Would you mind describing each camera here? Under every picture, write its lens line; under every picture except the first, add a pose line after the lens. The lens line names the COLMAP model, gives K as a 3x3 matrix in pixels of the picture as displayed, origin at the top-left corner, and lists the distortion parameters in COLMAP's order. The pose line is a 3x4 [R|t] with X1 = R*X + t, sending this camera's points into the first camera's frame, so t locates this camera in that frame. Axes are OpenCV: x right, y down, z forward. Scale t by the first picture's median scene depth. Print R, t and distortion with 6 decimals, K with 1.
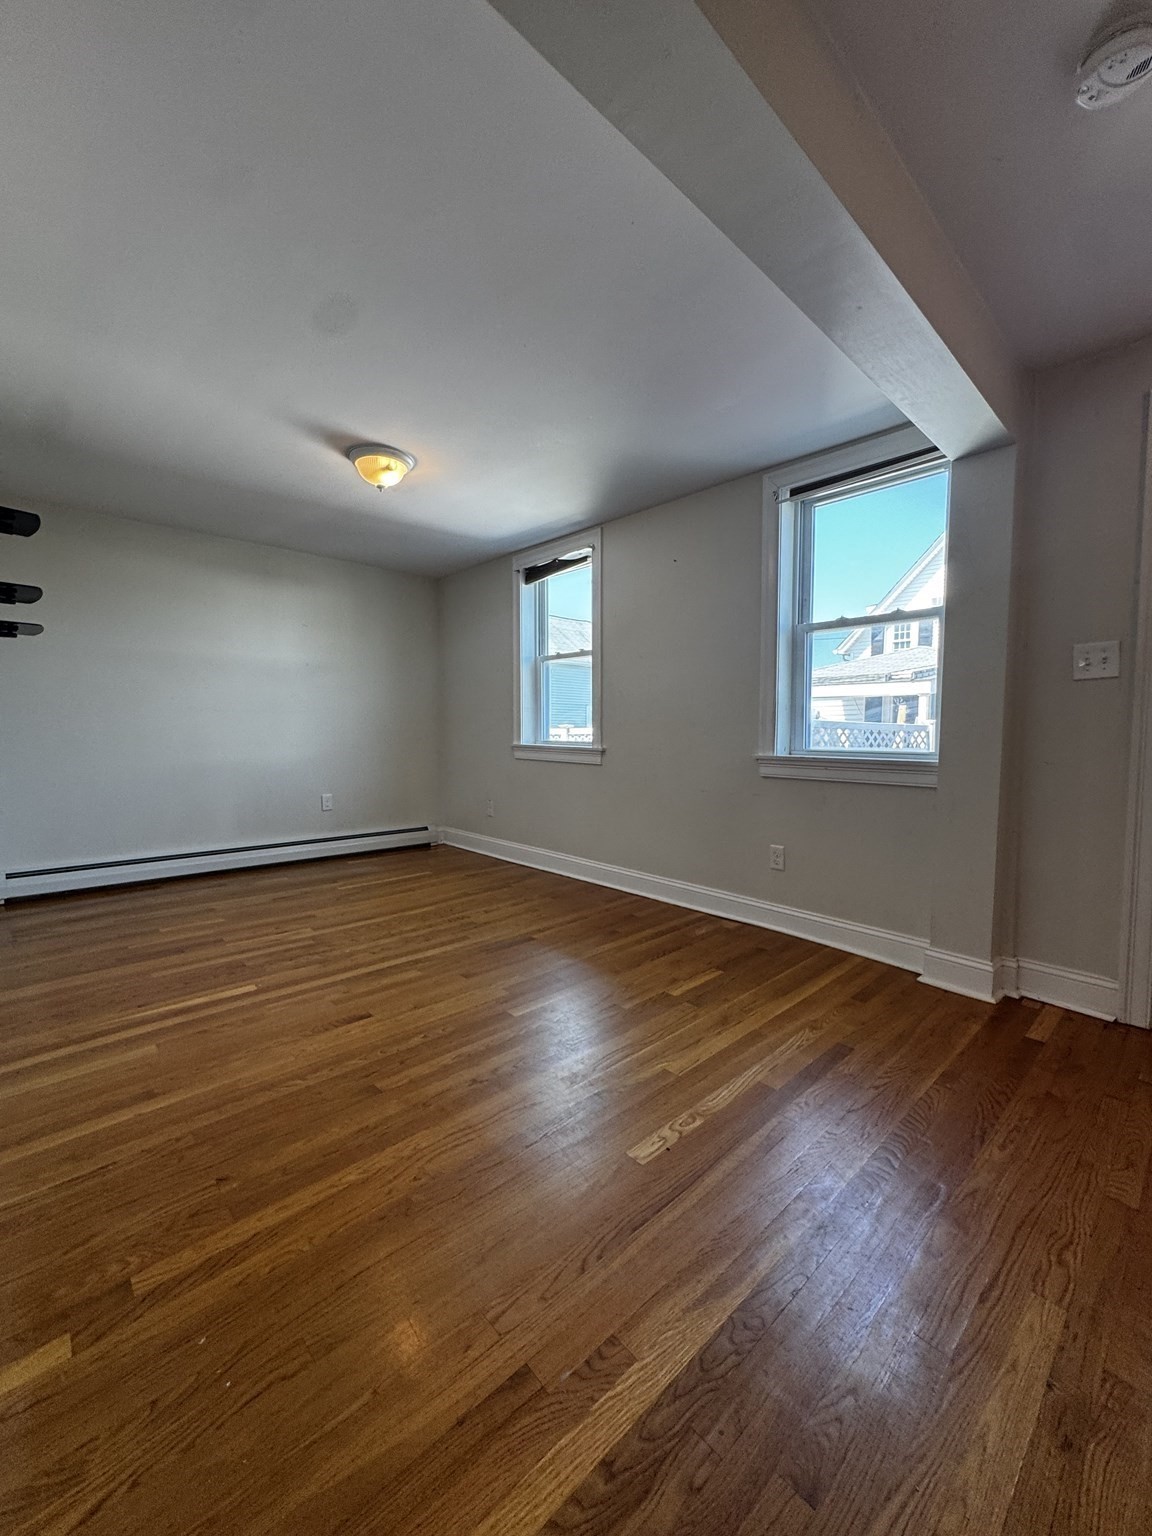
lens RADIAL K [[618.0, 0, 578.2], [0, 618.0, 767.0], [0, 0, 1]] dist [-0.004601, 0.000462]
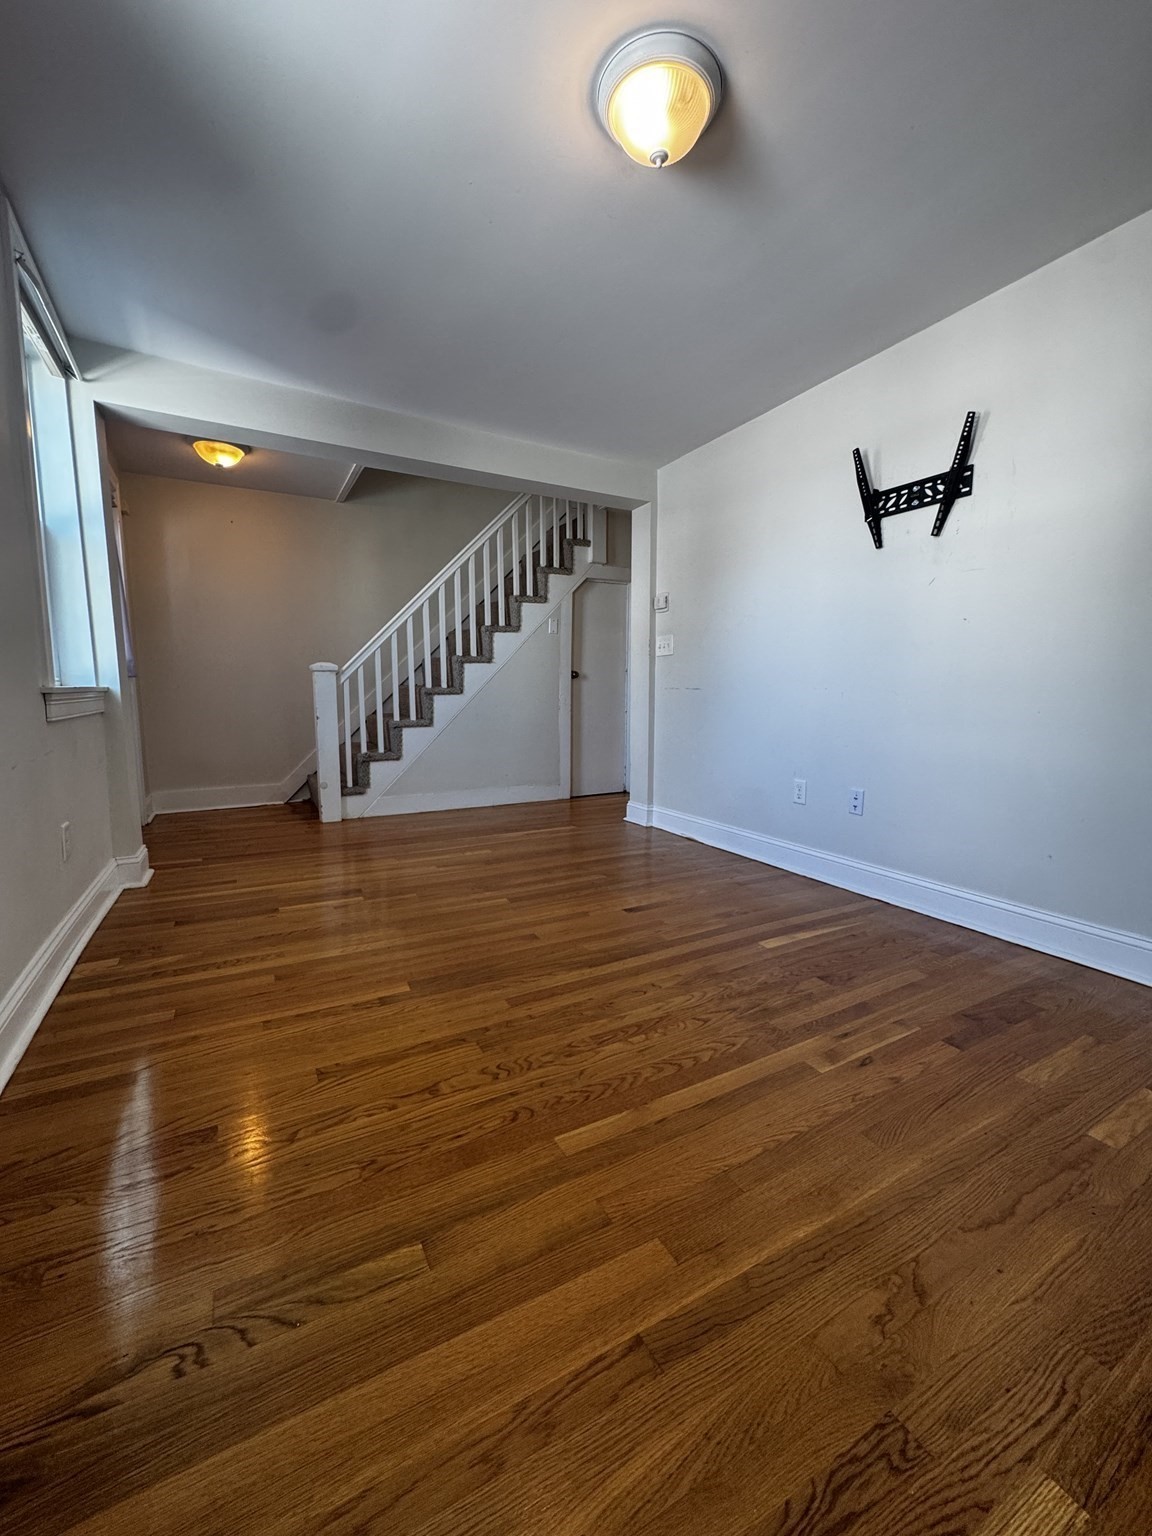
lens RADIAL K [[617.9, 0, 578.8], [0, 617.9, 768.6], [0, 0, 1]] dist [-0.005251, 0.000175]
pose [[-0.970590, -0.040593, 0.237292, -0.405516], [0.005422, 0.981745, 0.190124, -0.058761], [-0.240678, 0.185819, -0.952652, 1.632625]]
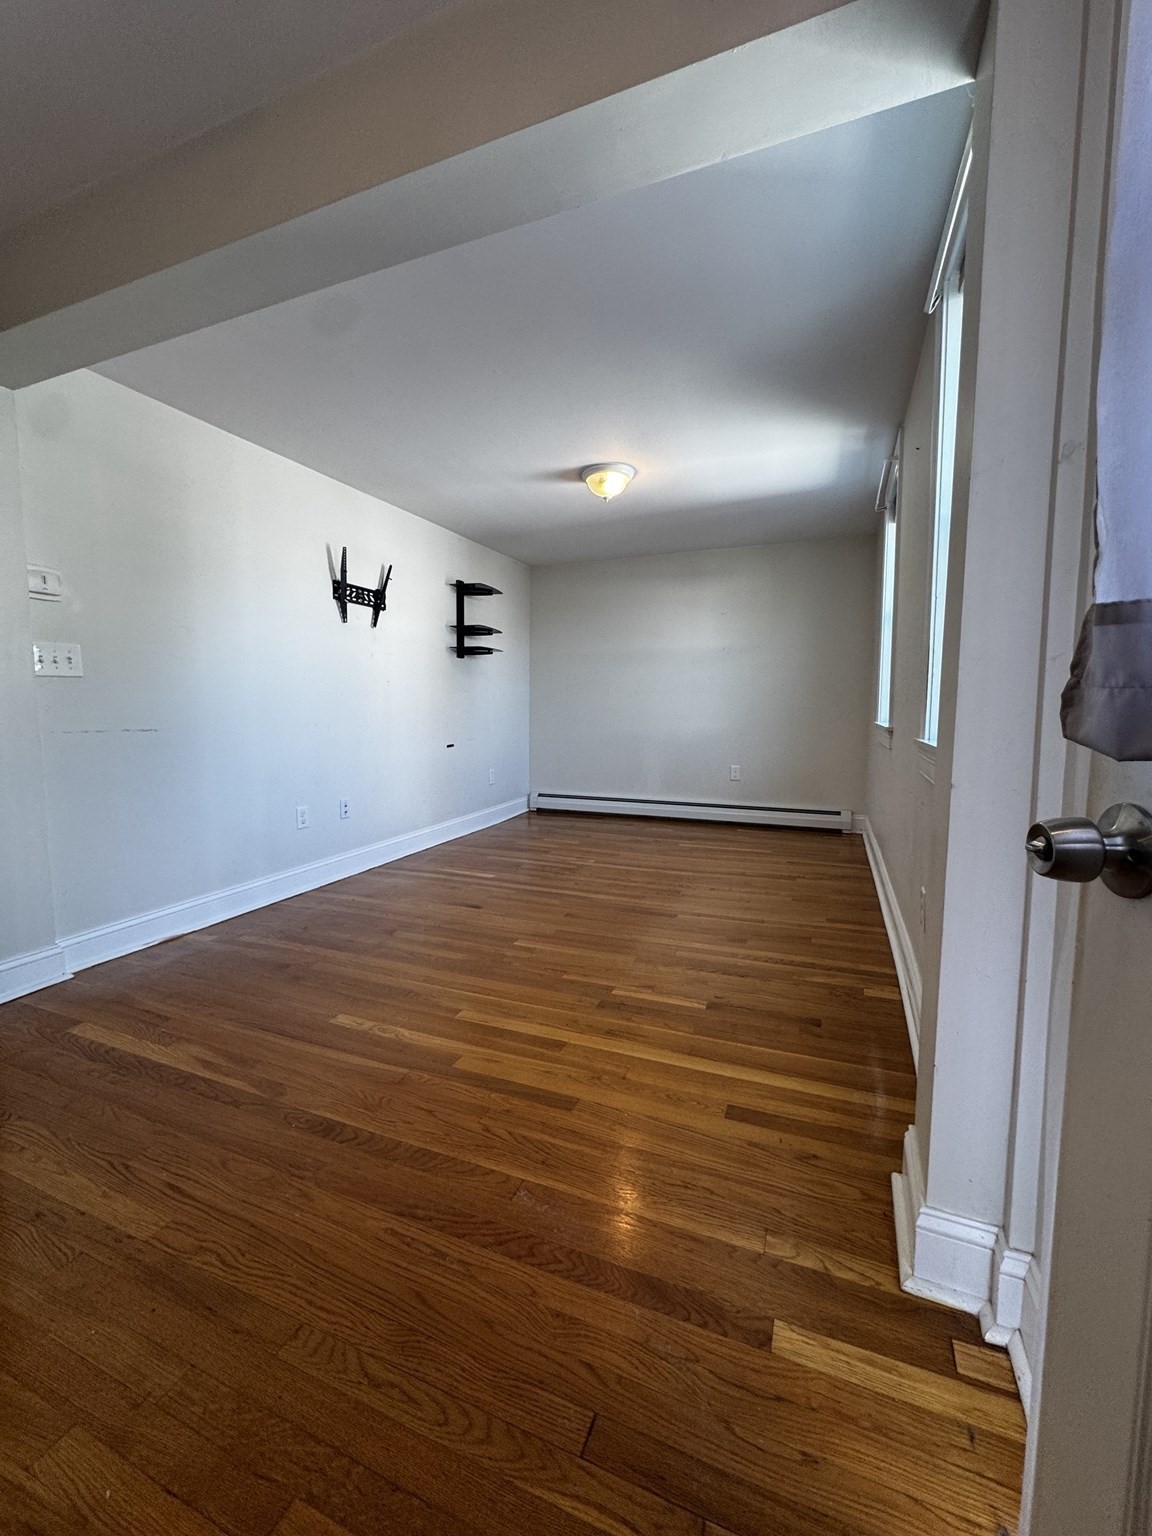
lens RADIAL K [[617.9, 0, 578.8], [0, 617.9, 768.6], [0, 0, 1]] dist [-0.005251, 0.000175]
pose [[0.416974, 0.082105, -0.905203, 0.788565], [-0.054459, 0.996379, 0.065289, -0.012185], [0.907286, 0.022072, 0.419935, 0.480755]]
